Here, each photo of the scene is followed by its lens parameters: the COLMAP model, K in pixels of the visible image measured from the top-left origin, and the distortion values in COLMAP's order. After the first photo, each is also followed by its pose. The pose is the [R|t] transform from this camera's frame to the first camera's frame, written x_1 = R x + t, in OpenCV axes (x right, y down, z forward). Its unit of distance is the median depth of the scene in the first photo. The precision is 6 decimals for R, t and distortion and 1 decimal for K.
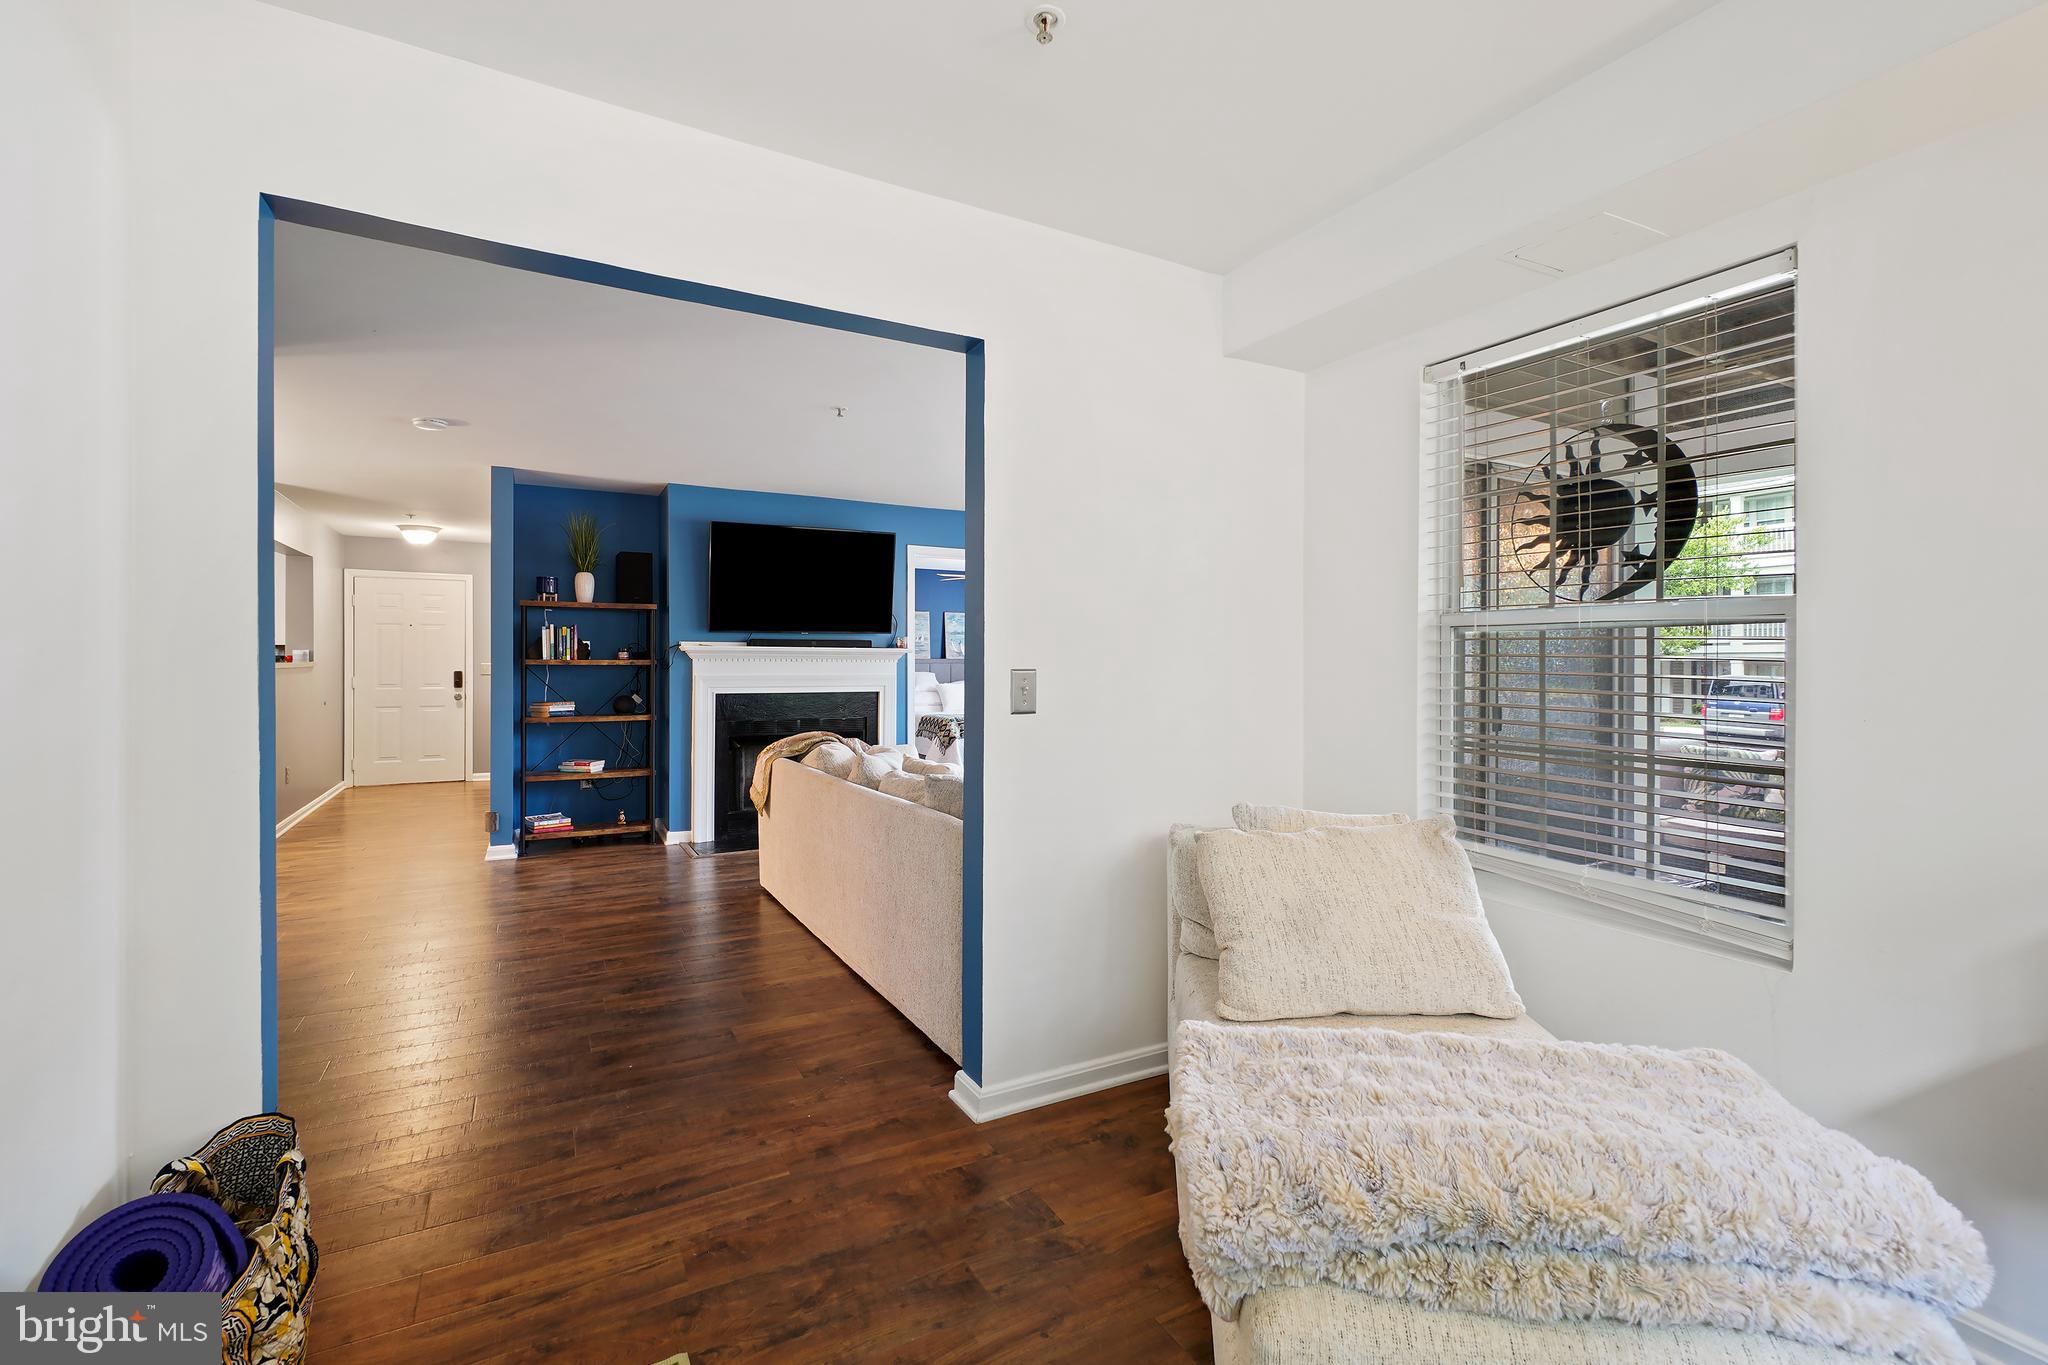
lens RADIAL K [[894.3, 0, 1013.8], [0, 894.3, 672.6], [0, 0, 1]] dist [-0.002248, 0.001776]
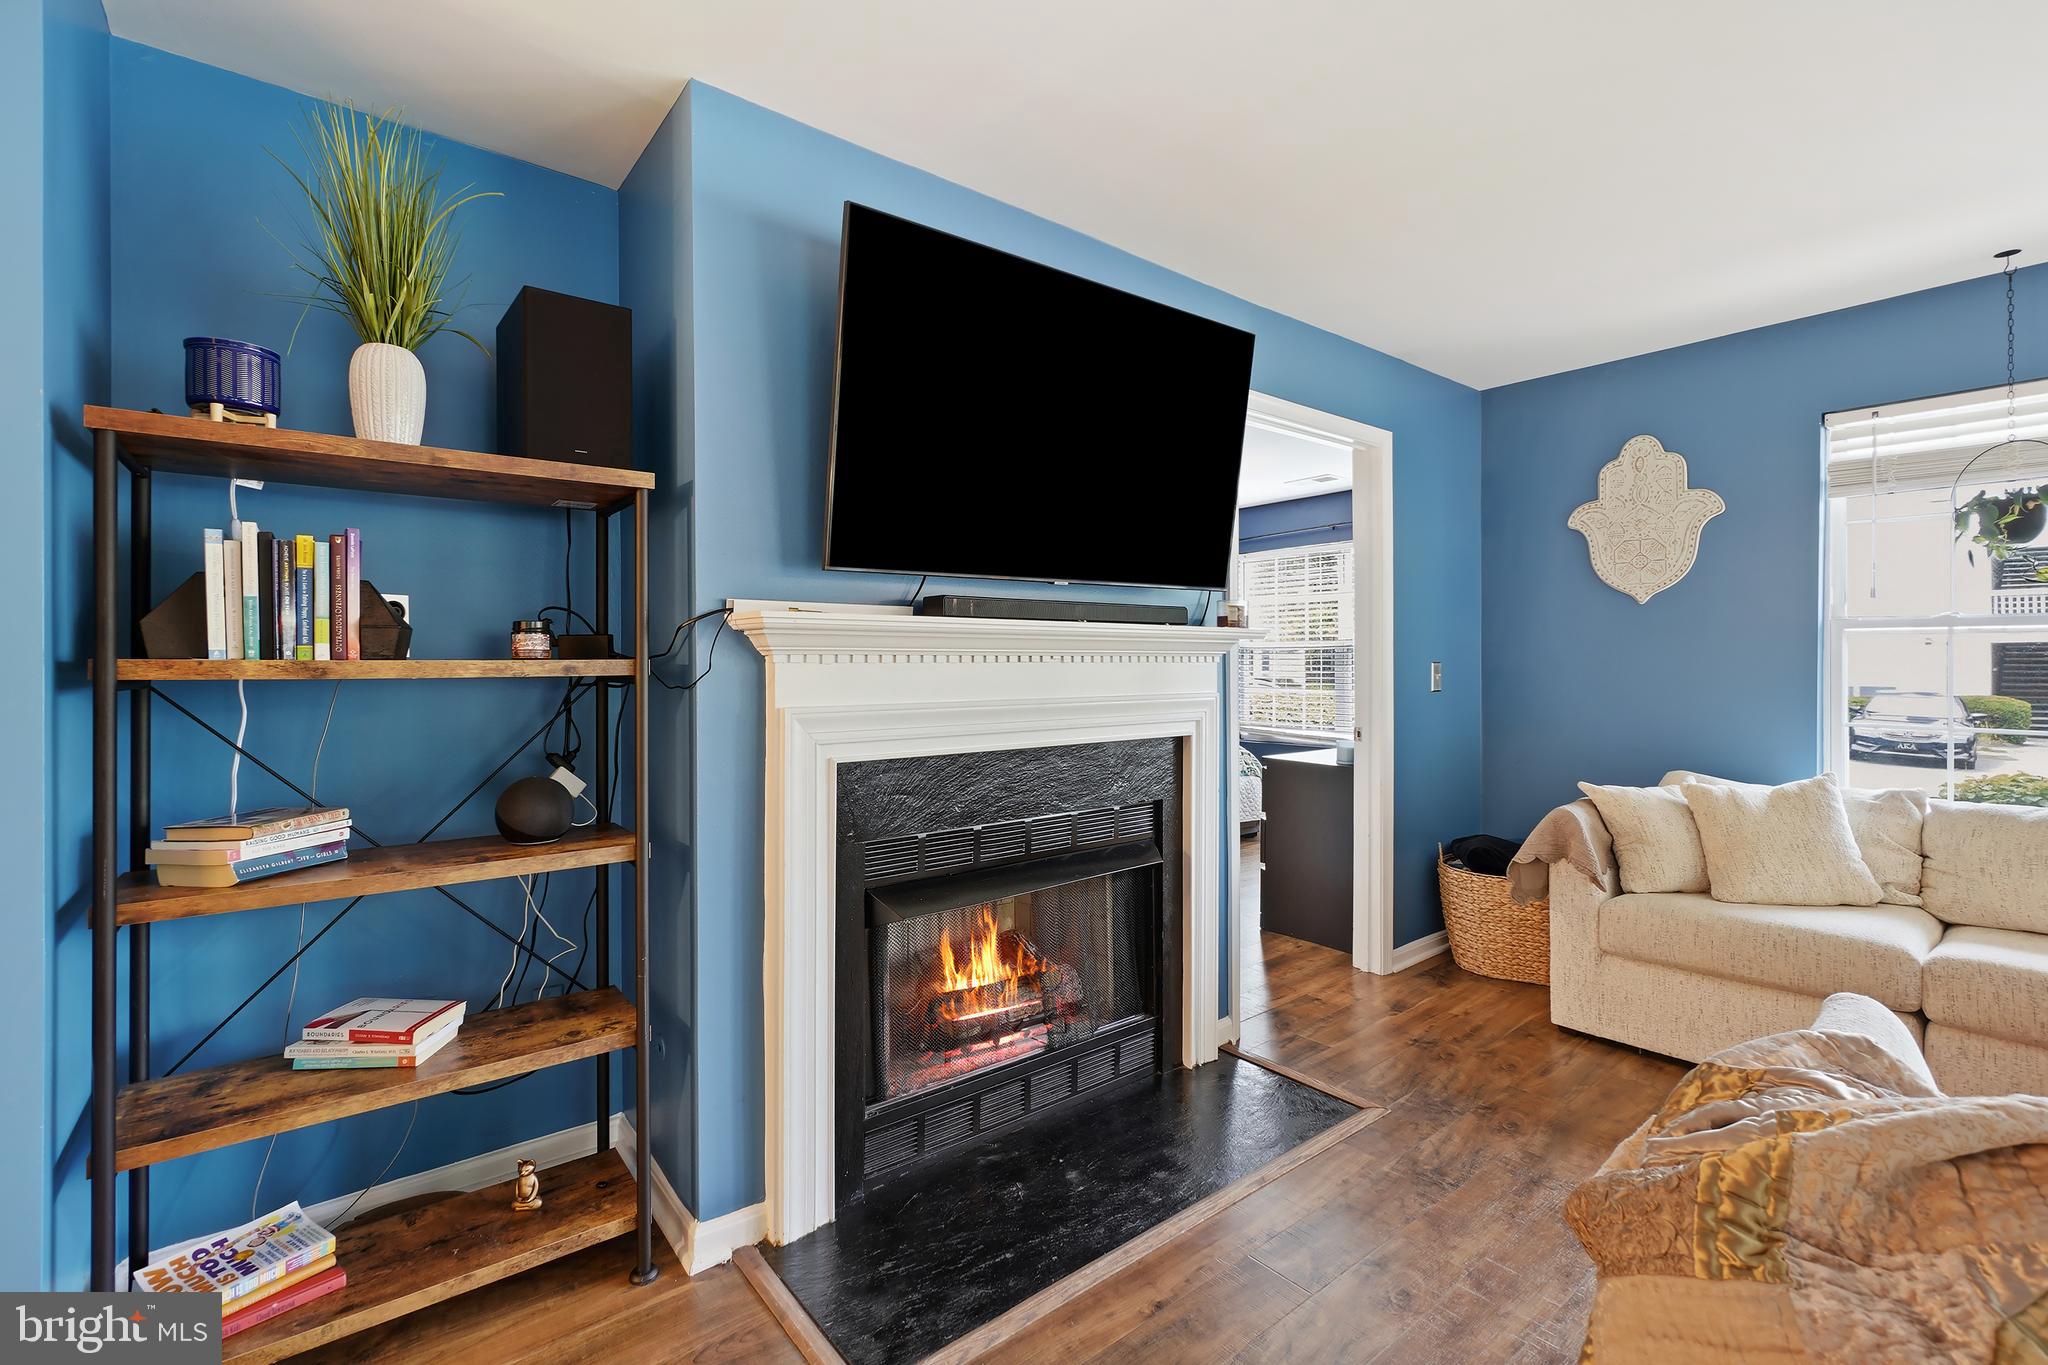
lens RADIAL K [[929.2, 0, 1032.3], [0, 929.2, 667.6], [0, 0, 1]] dist [-0.008725, 0.002123]
pose [[0.985537, -0.008927, 0.169224, -0.324983], [0.010316, 0.999920, -0.007331, -0.007590], [-0.169145, 0.008970, 0.985550, 0.668544]]
